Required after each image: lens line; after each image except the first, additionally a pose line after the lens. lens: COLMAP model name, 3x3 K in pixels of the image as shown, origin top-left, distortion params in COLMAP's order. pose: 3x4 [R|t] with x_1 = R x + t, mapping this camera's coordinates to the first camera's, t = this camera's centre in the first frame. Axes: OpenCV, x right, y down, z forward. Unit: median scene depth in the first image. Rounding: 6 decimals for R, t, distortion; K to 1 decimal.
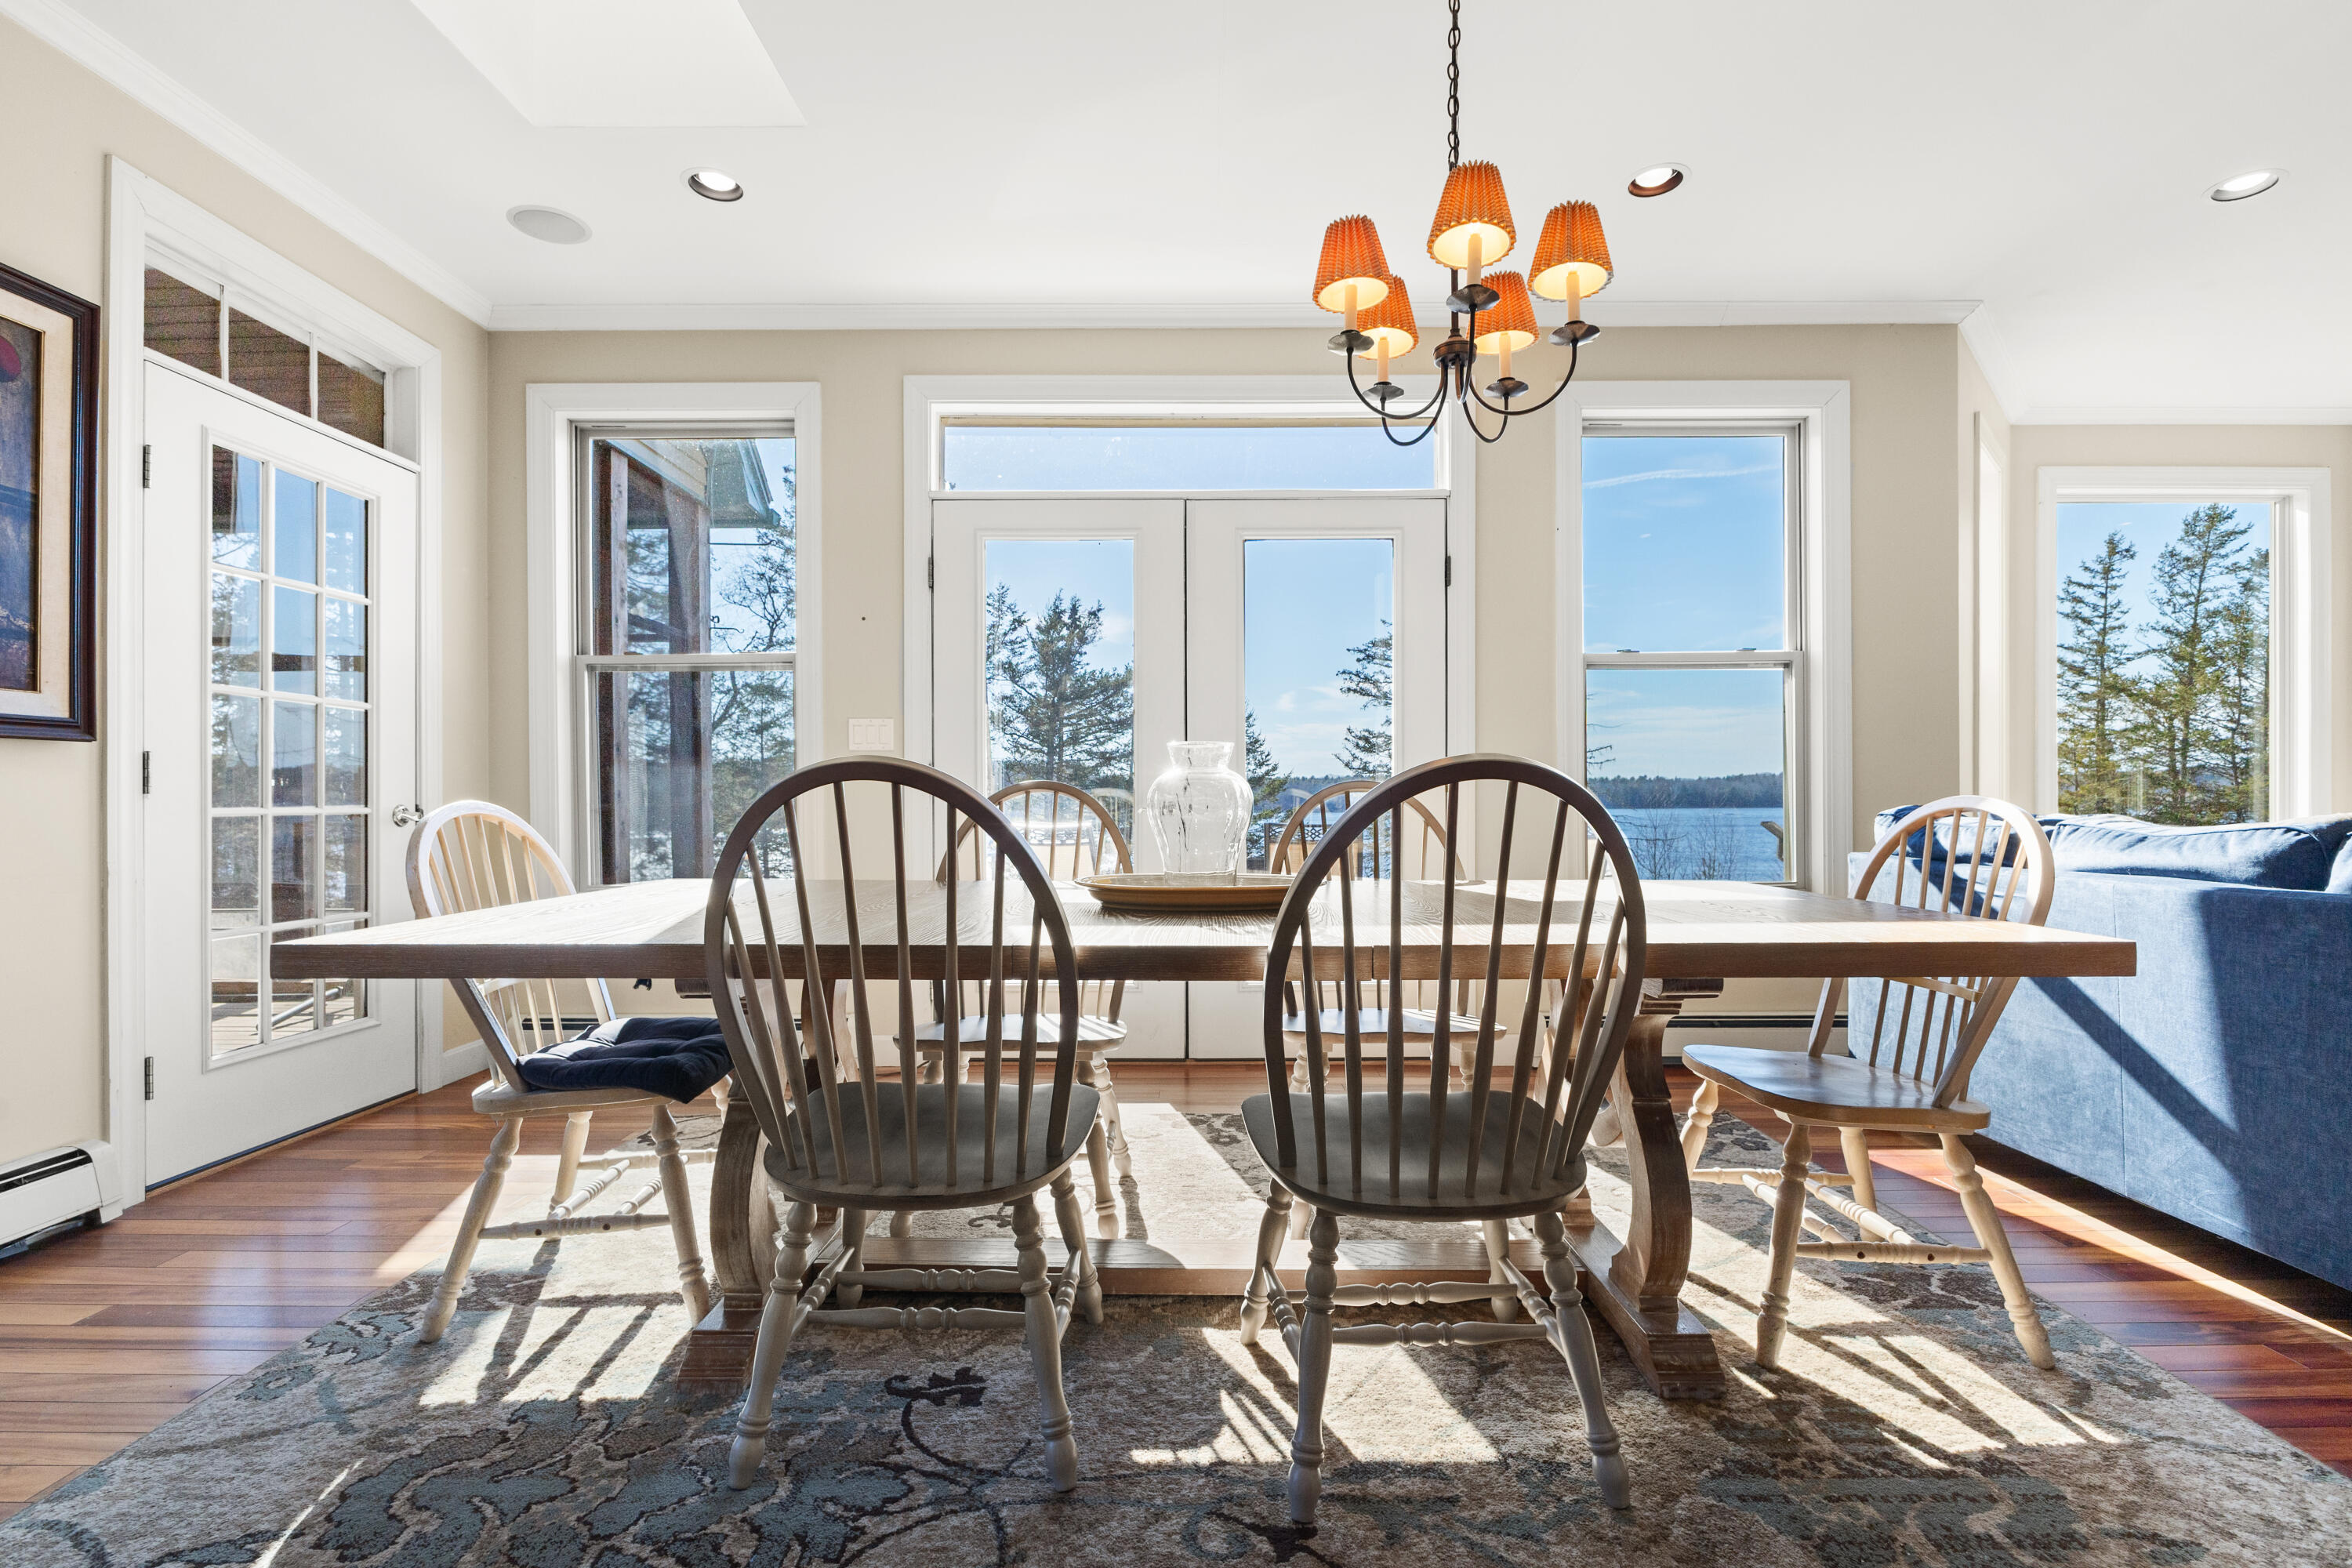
lens RADIAL K [[1064.6, 0, 1187.7], [0, 1064.6, 800.7], [0, 0, 1]] dist [-0.008272, -0.000606]
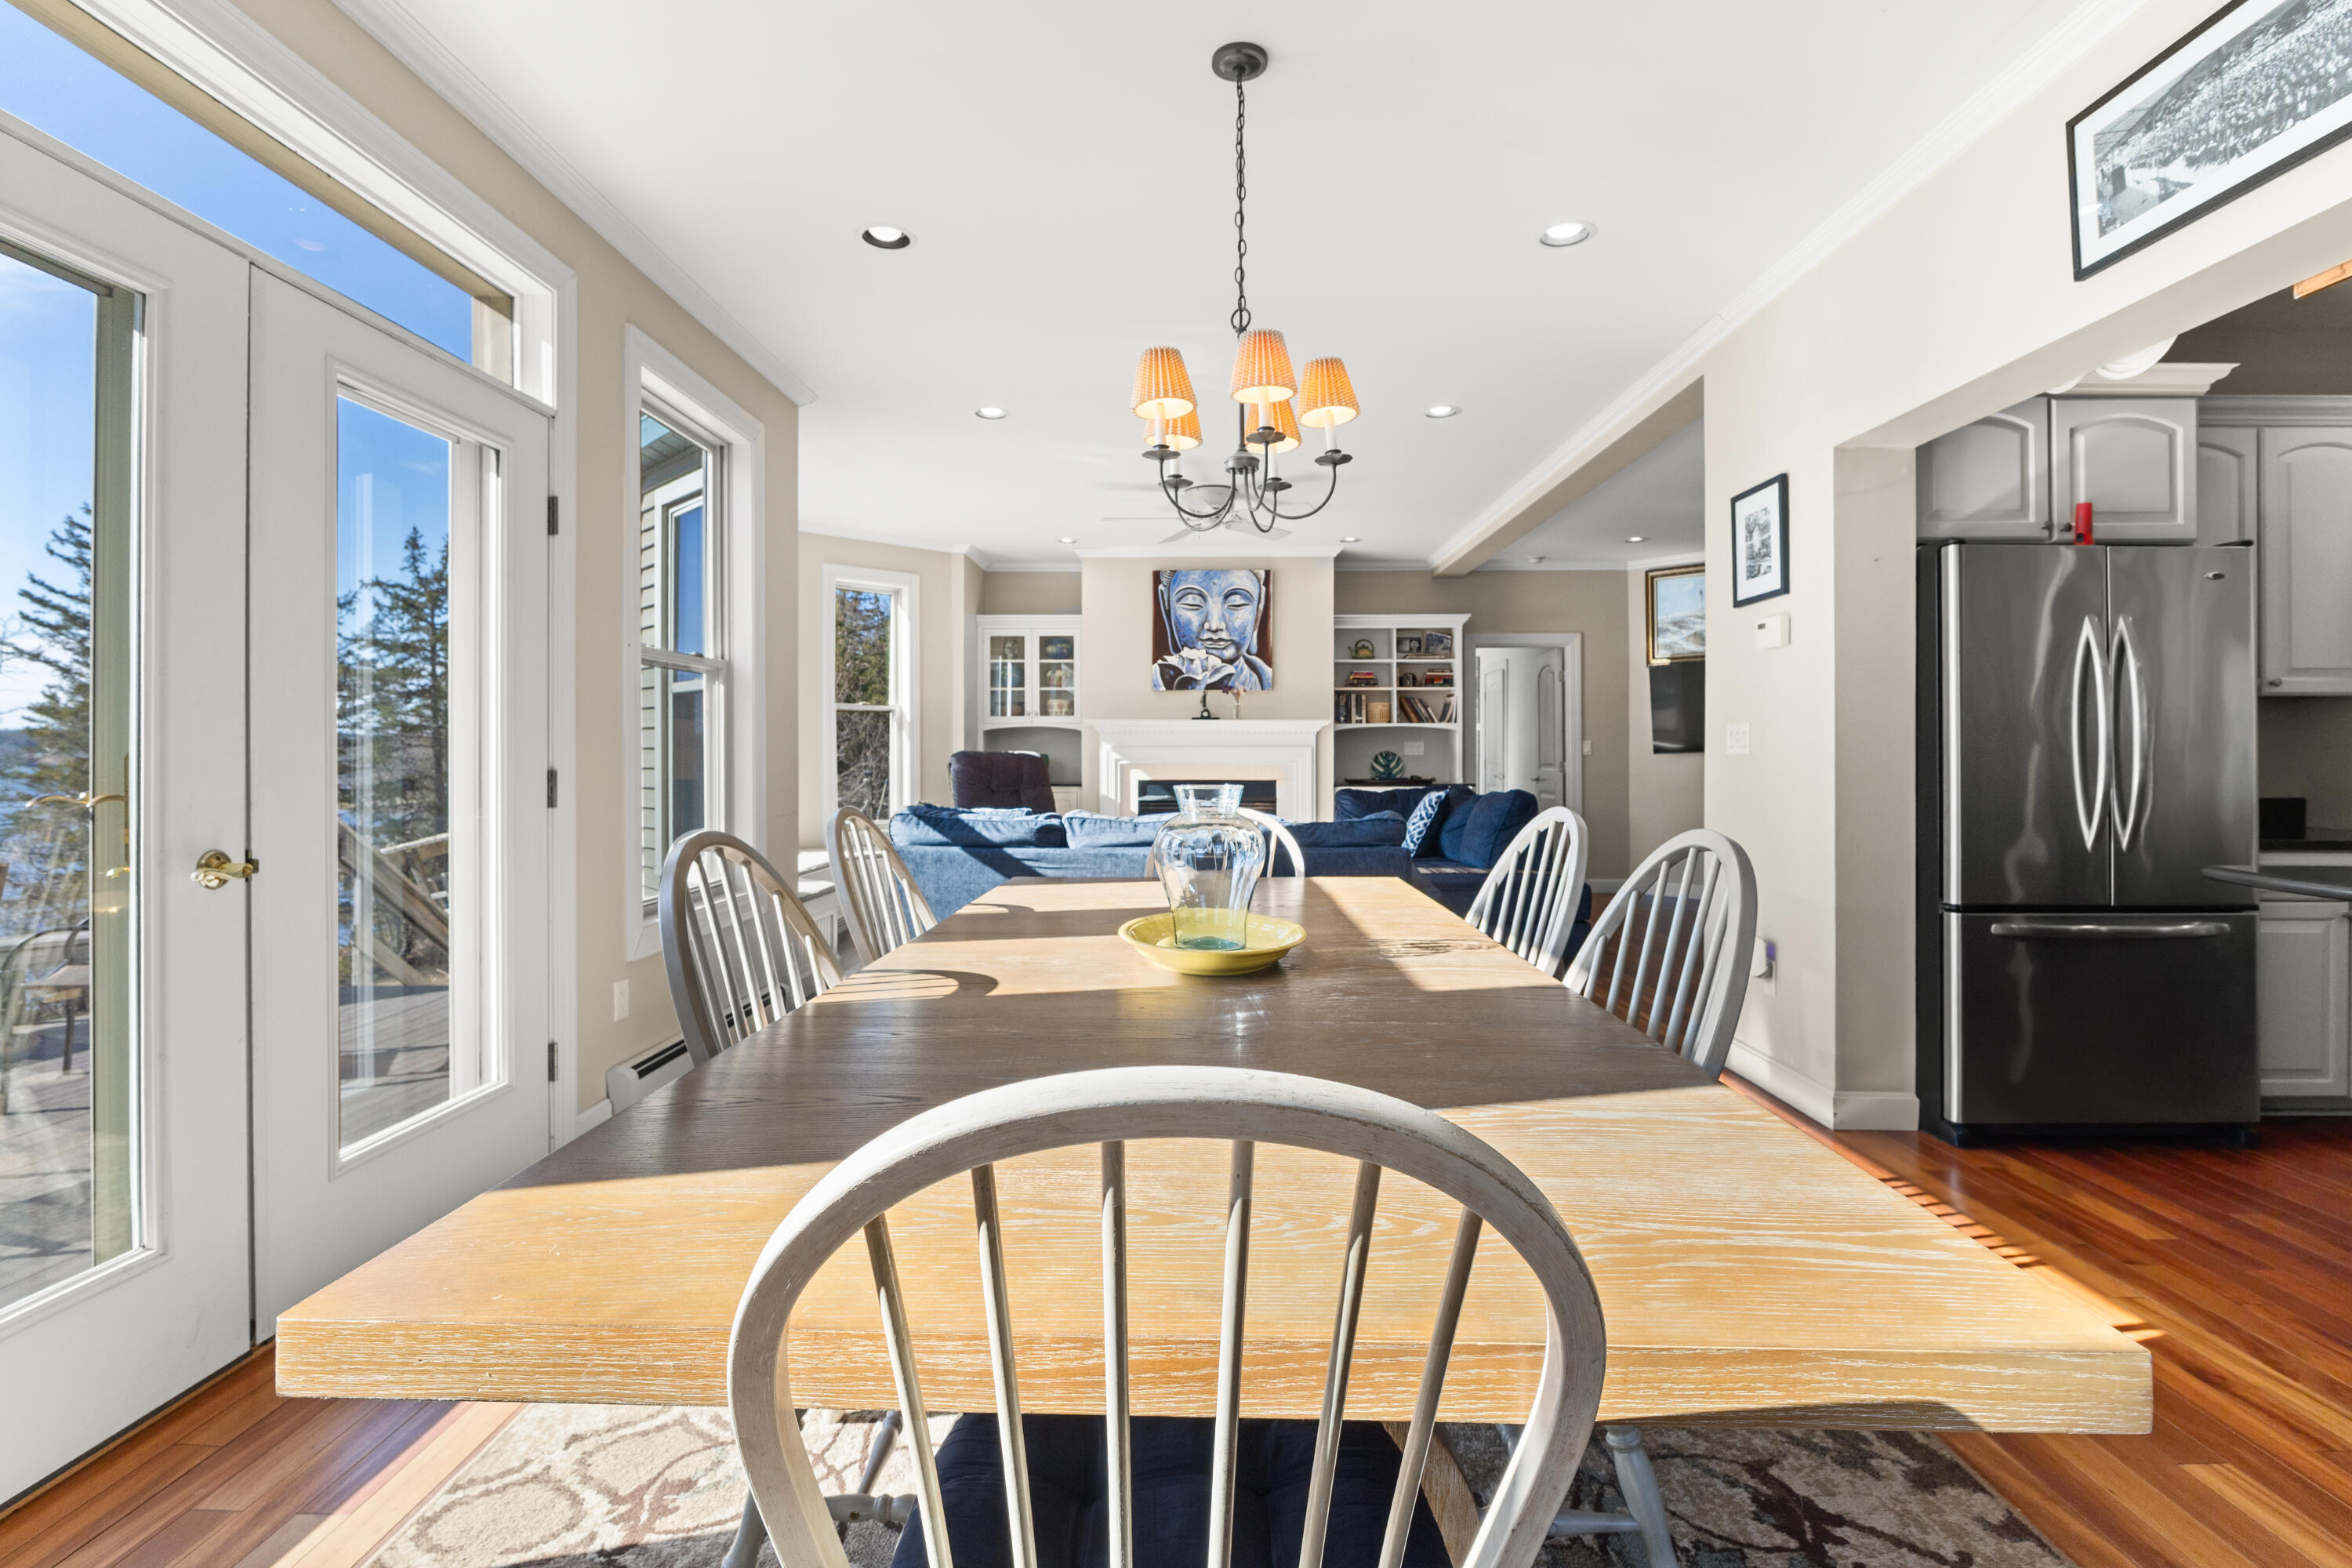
lens RADIAL K [[1090.0, 0, 1174.7], [0, 1090.0, 758.8], [0, 0, 1]] dist [-0.011661, -0.000955]
pose [[0.016886, 0.001653, 0.999856, -0.794779], [0.002378, 0.999996, -0.001693, -0.064078], [-0.999855, 0.002406, 0.016882, 0.841588]]
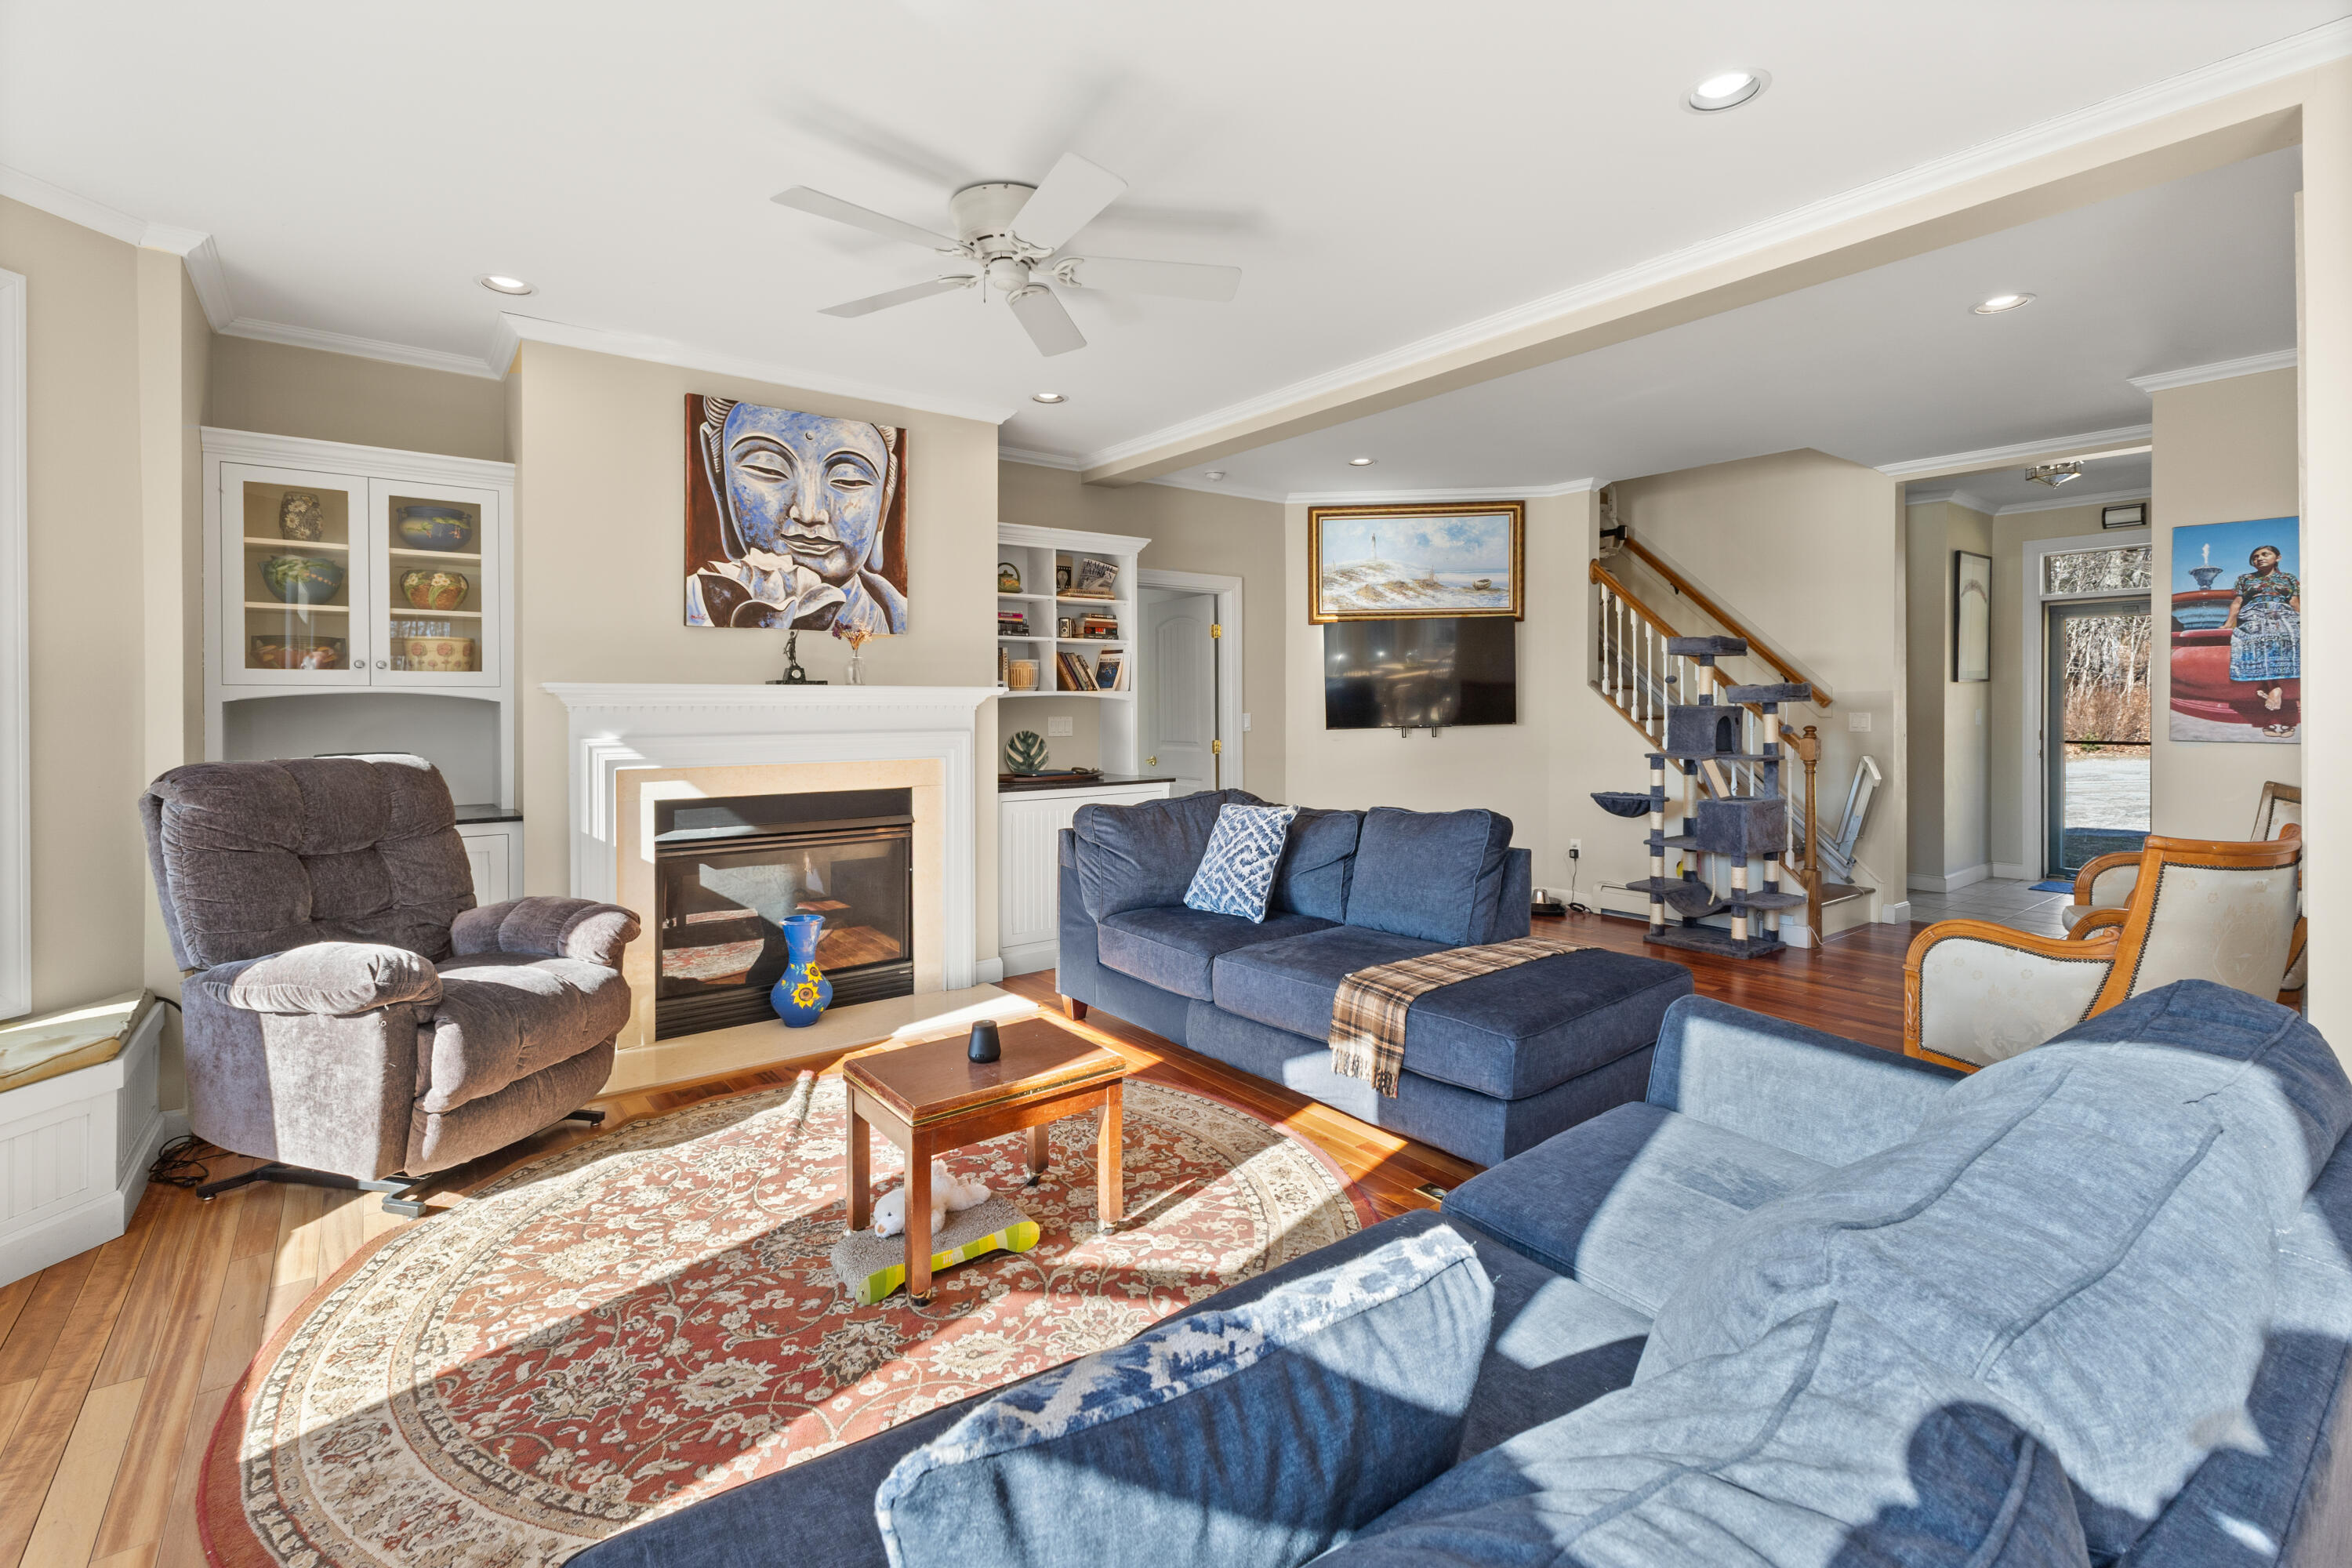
lens RADIAL K [[1047.9, 0, 1176.5], [0, 1047.9, 709.6], [0, 0, 1]] dist [0.006923, 0.000225]
pose [[-0.612883, 0.002678, 0.790169, 0.763865], [0.007691, 0.999967, 0.002576, -0.145841], [-0.790136, 0.007656, -0.612884, 1.373403]]
